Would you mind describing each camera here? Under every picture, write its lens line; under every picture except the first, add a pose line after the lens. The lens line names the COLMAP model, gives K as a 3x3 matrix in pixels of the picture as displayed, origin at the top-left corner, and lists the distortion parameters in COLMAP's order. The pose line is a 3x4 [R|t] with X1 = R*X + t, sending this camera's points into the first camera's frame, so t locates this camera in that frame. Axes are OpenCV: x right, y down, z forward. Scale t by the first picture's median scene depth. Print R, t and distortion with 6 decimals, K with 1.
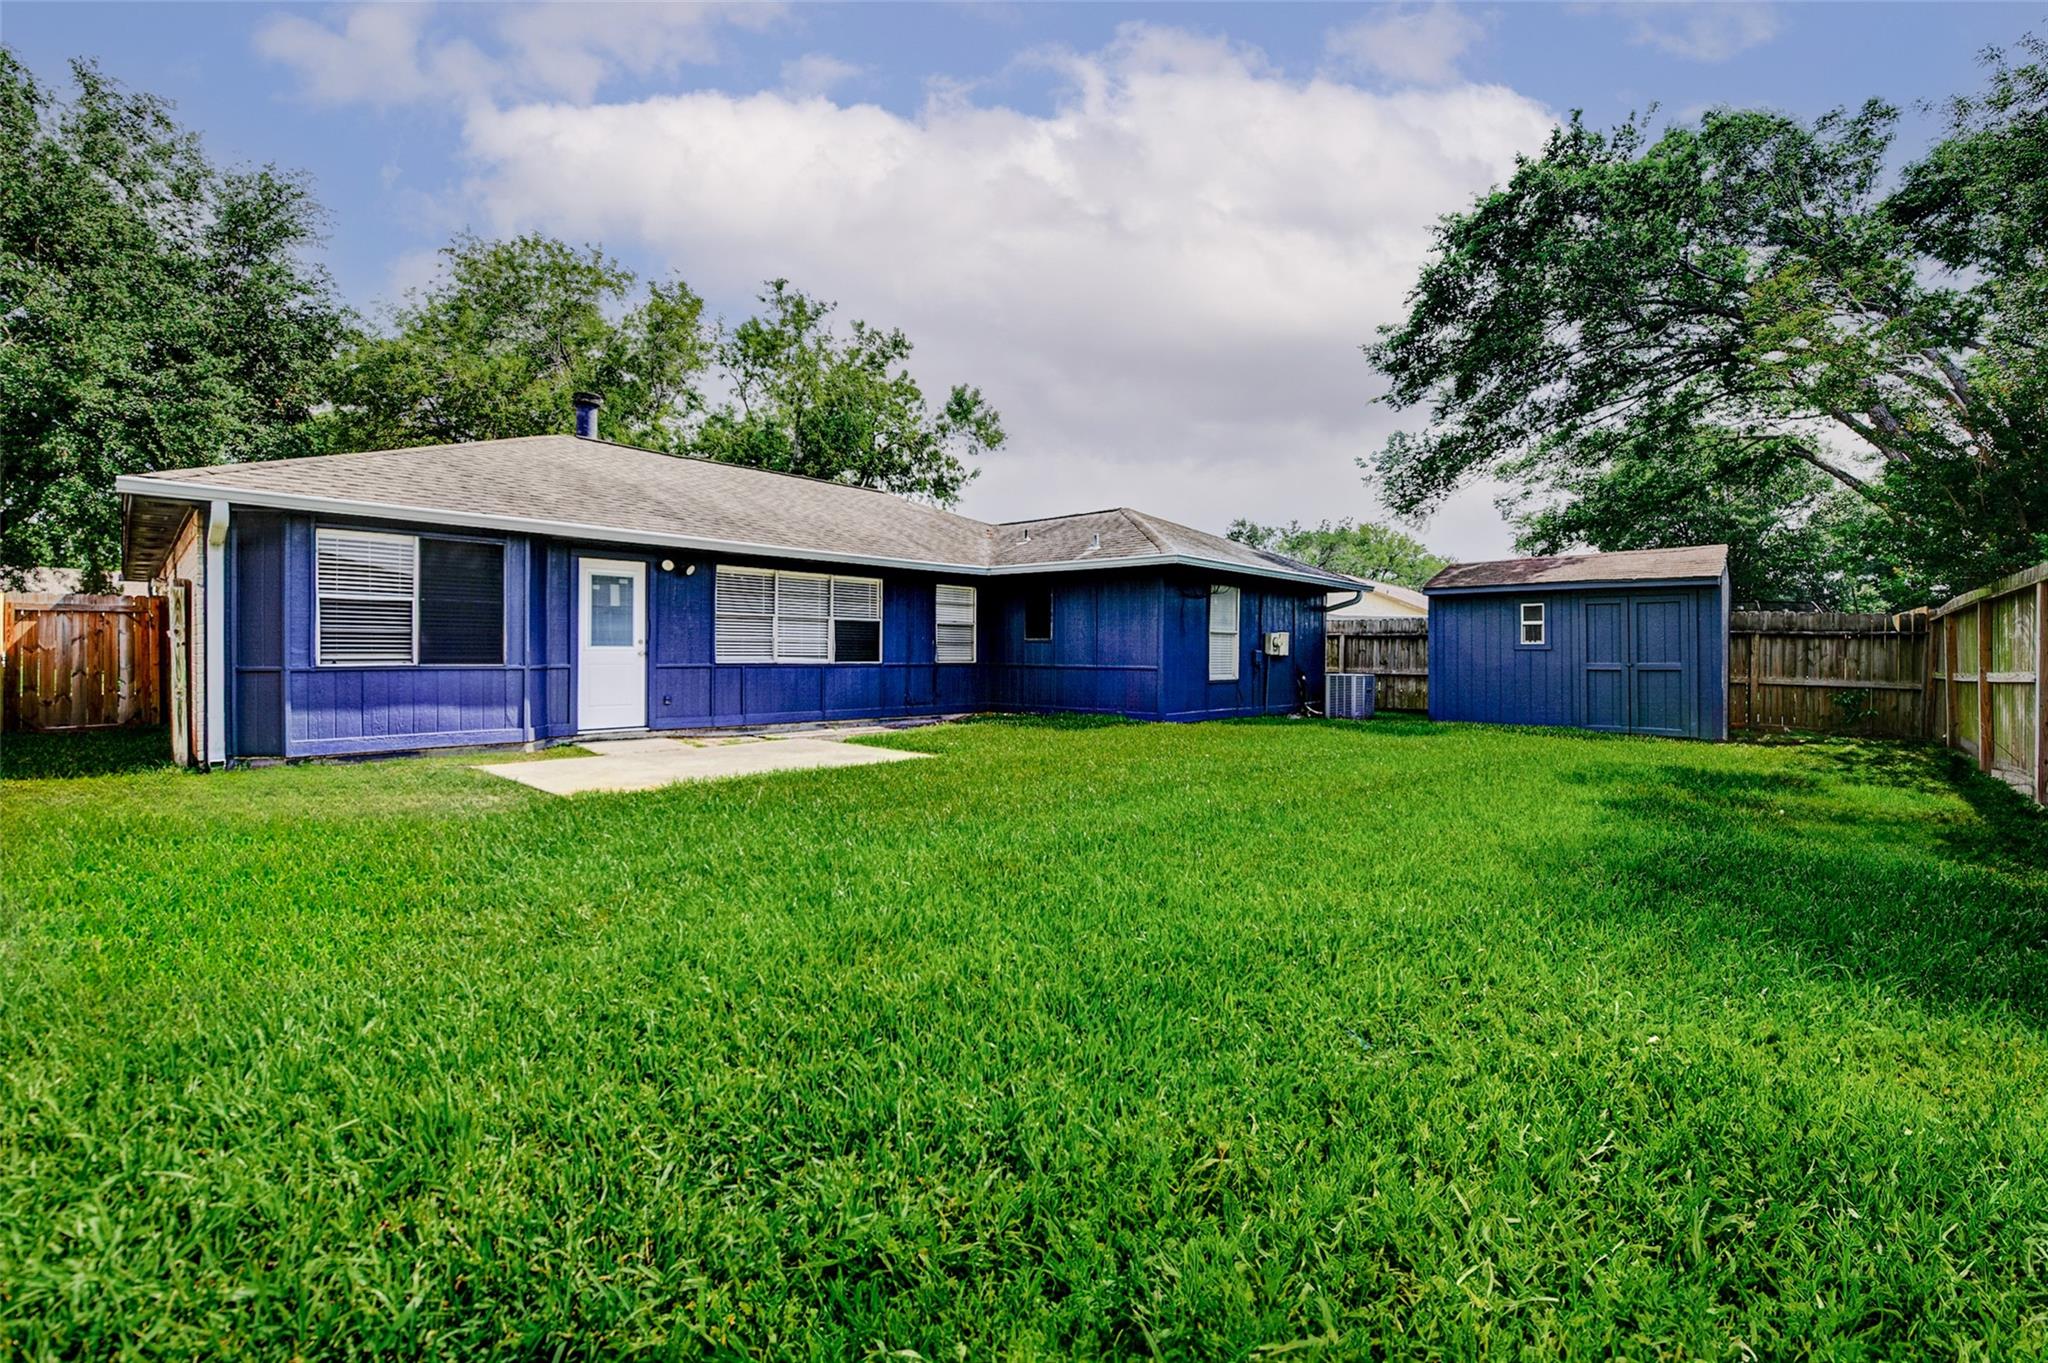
lens RADIAL K [[878.1, 0, 1037.8], [0, 878.1, 682.6], [0, 0, 1]] dist [-0.004485, -0.000106]
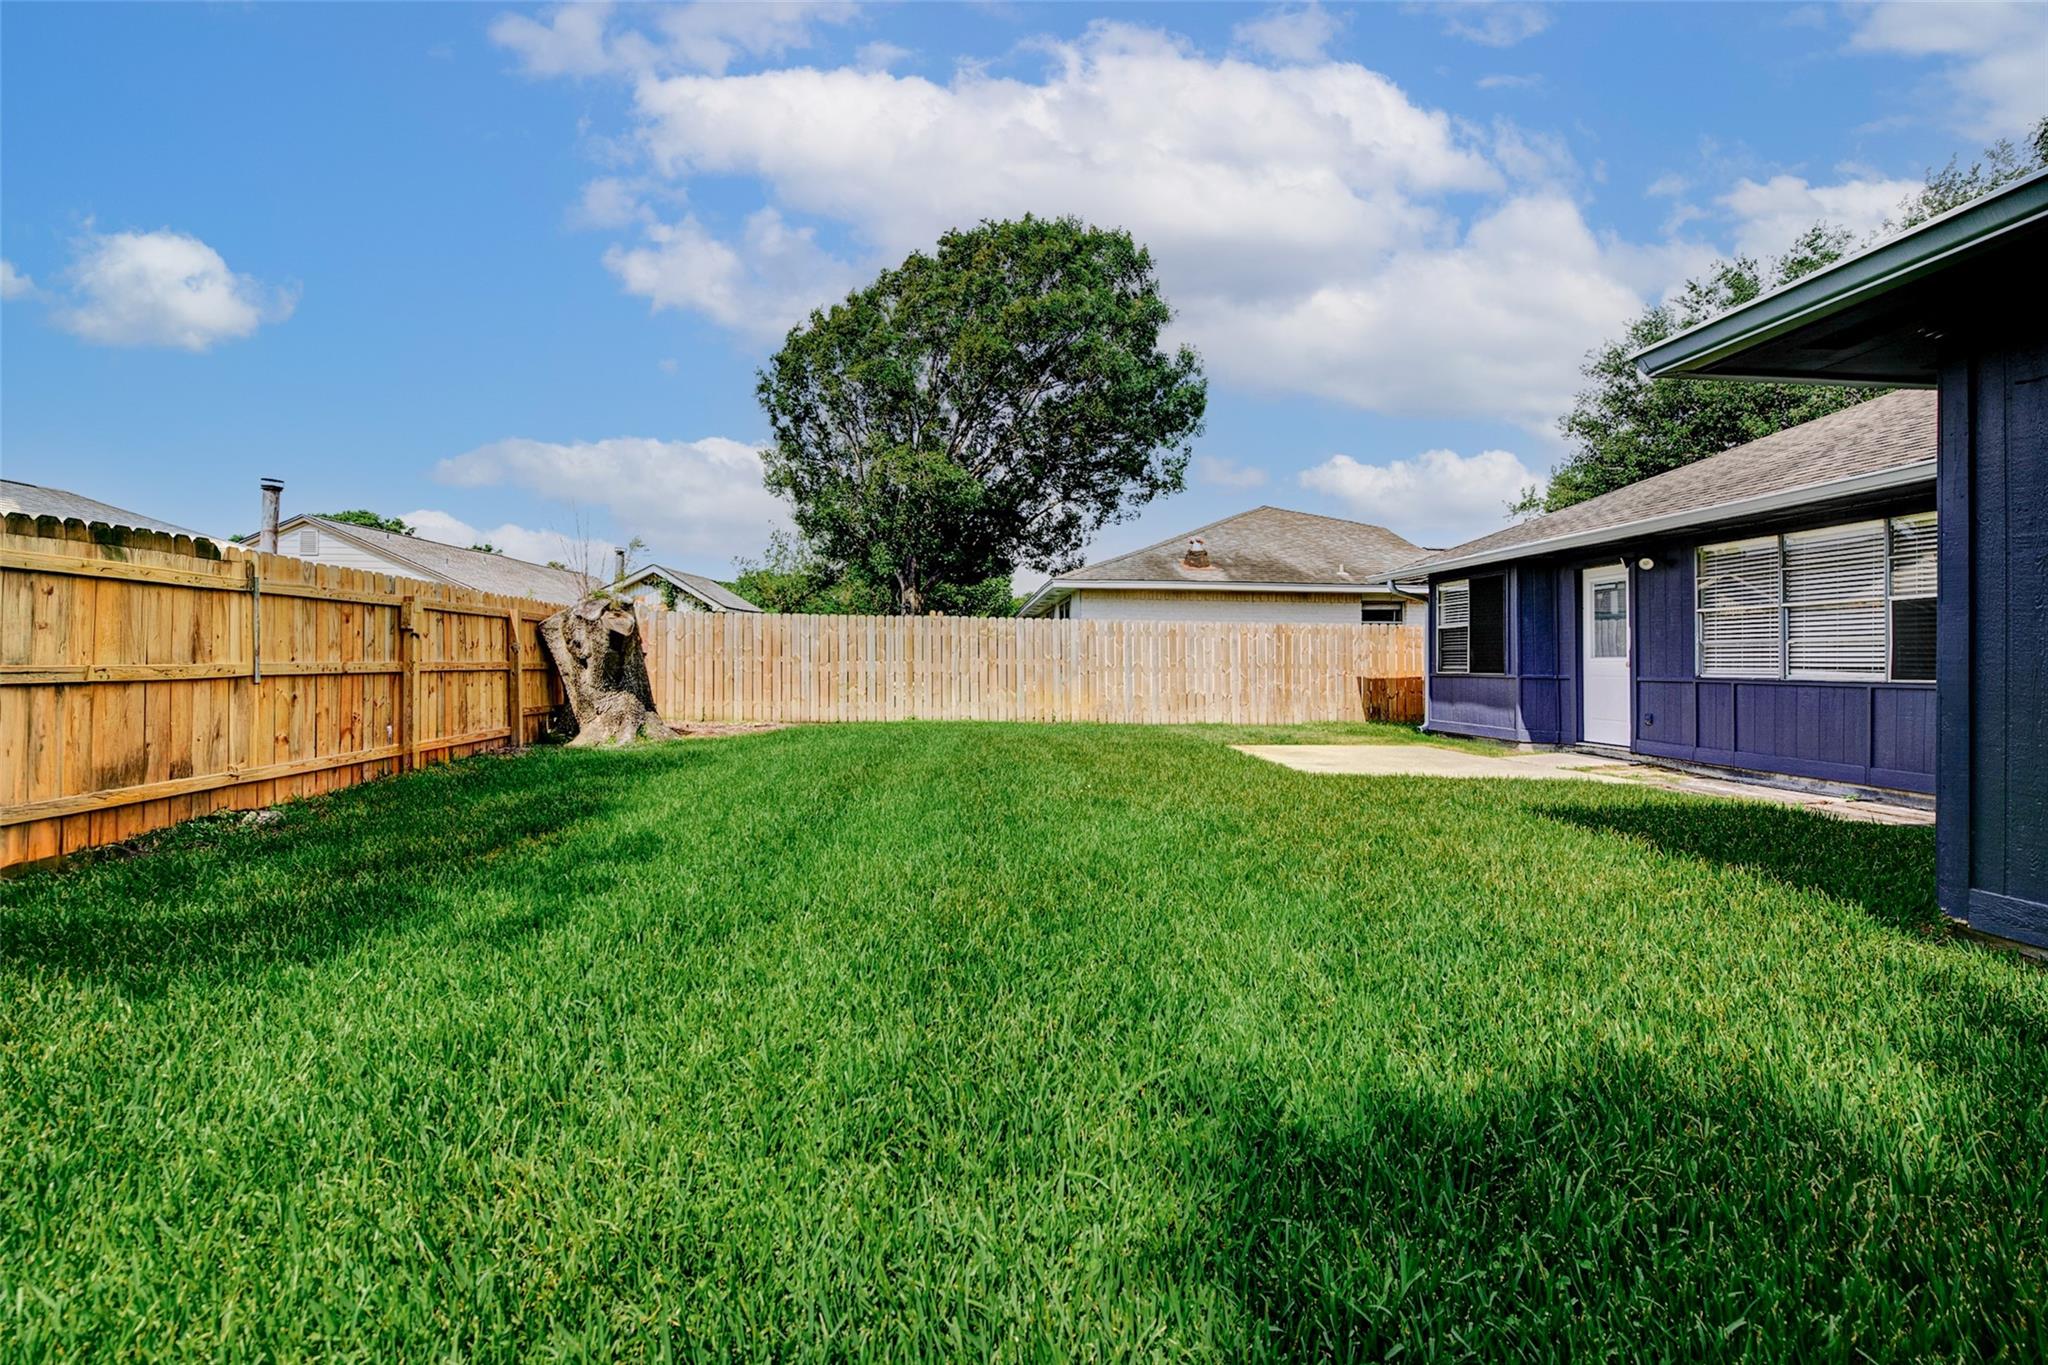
lens RADIAL K [[878.1, 0, 1036.1], [0, 878.1, 672.2], [0, 0, 1]] dist [-0.004485, -0.000106]
pose [[-0.672100, -0.002808, -0.740455, 0.518783], [-0.034509, 0.999025, 0.027534, -0.024787], [0.739656, 0.044058, -0.671542, 0.974633]]
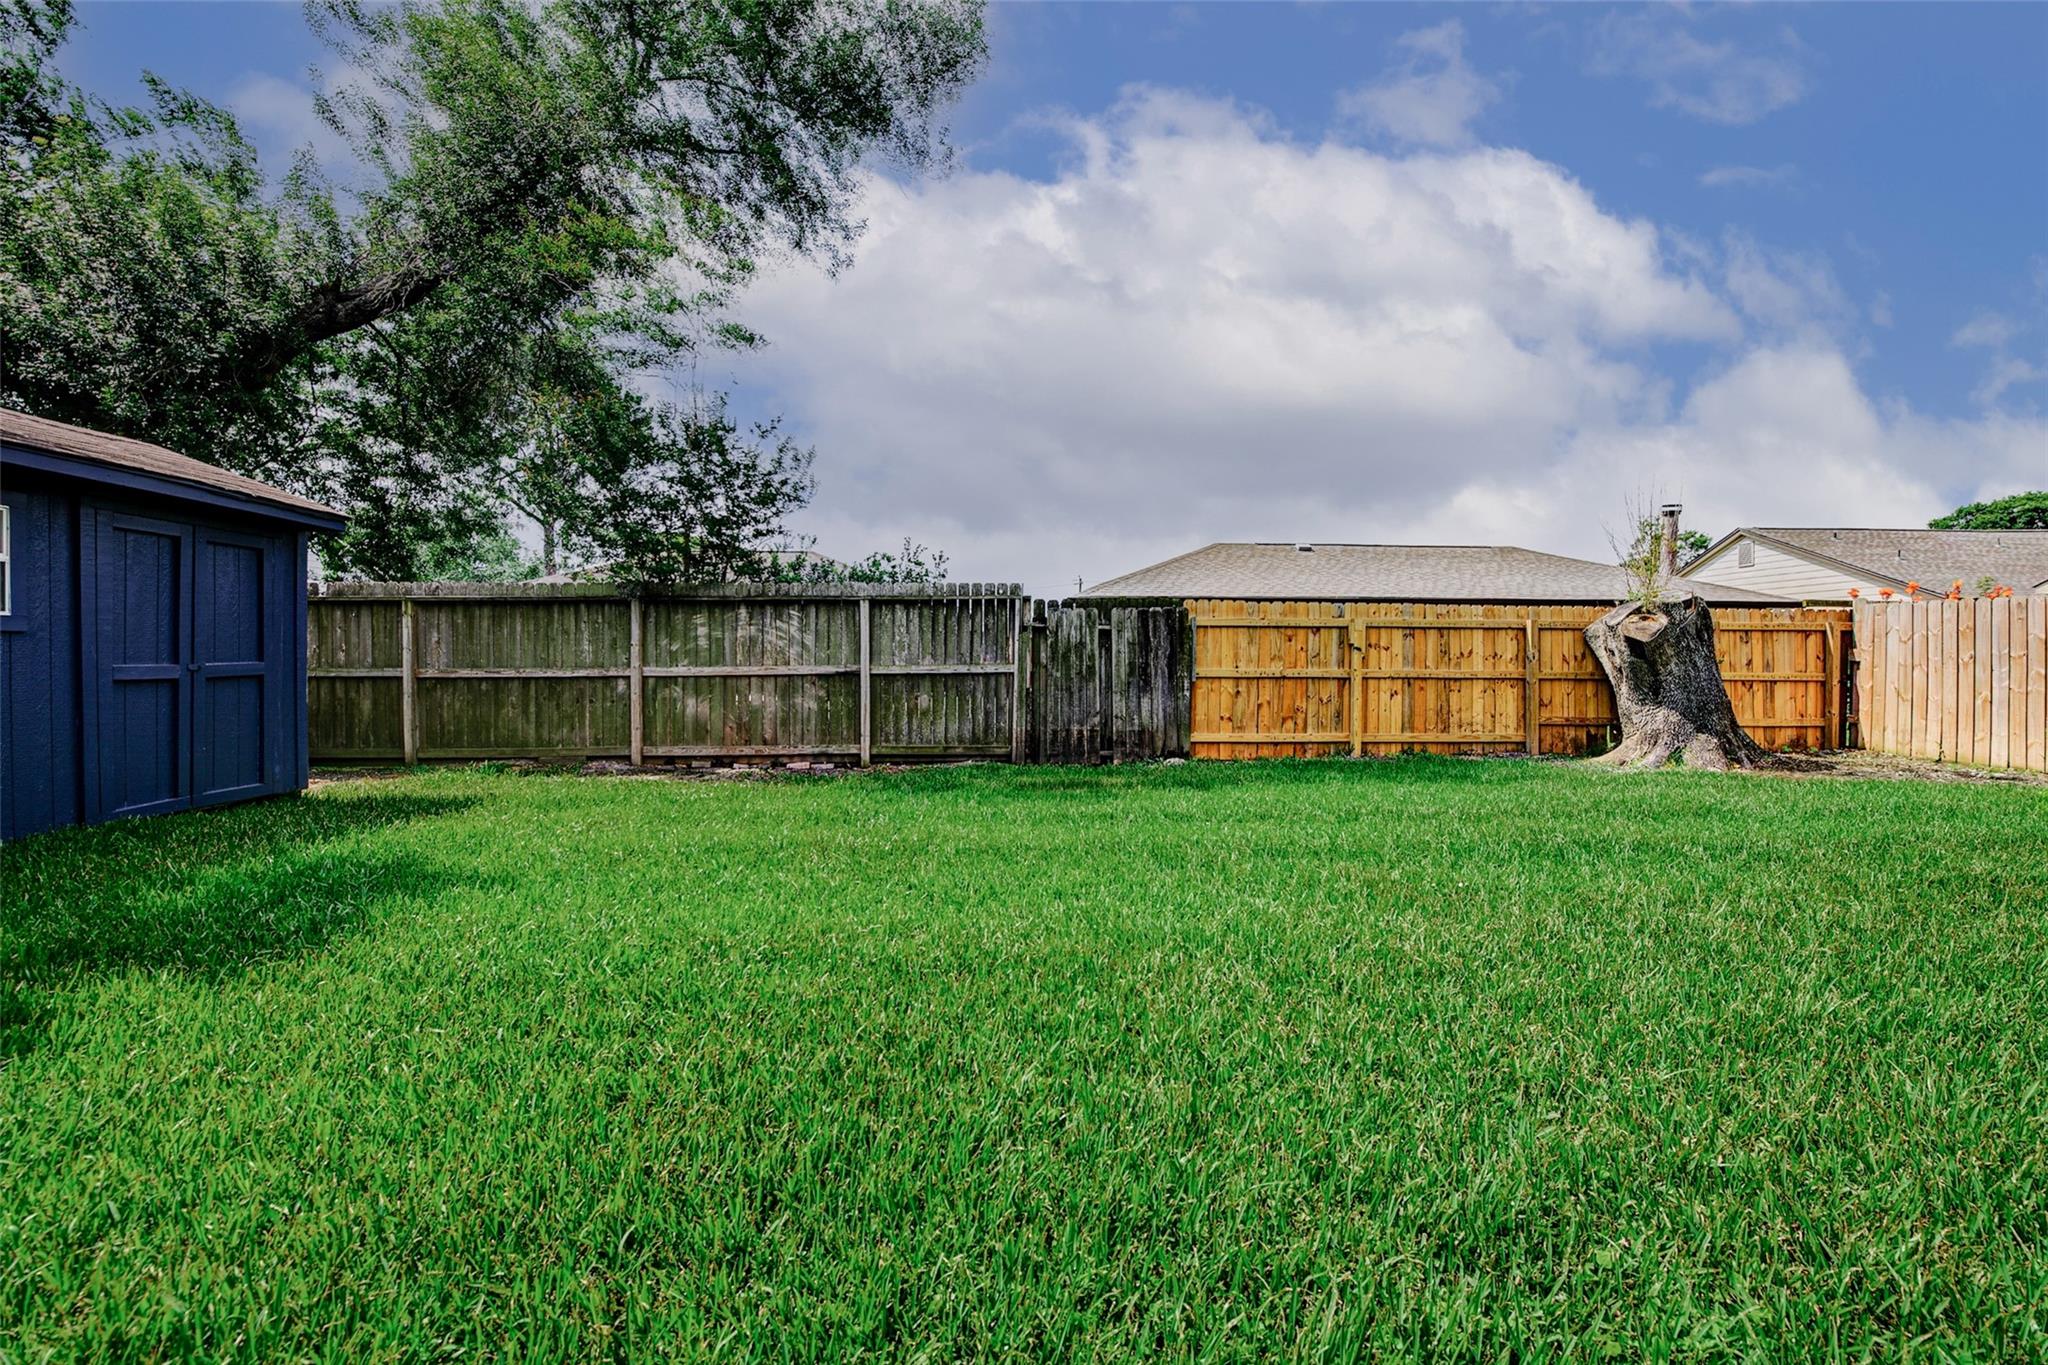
lens RADIAL K [[842.2, 0, 1023.4], [0, 842.2, 674.0], [0, 0, 1]] dist [-0.021255, 0.000647]
pose [[-0.702876, -0.024058, 0.710905, 0.019612], [0.010657, 0.998960, 0.044342, -0.032781], [-0.711232, 0.038743, -0.701889, 0.974210]]
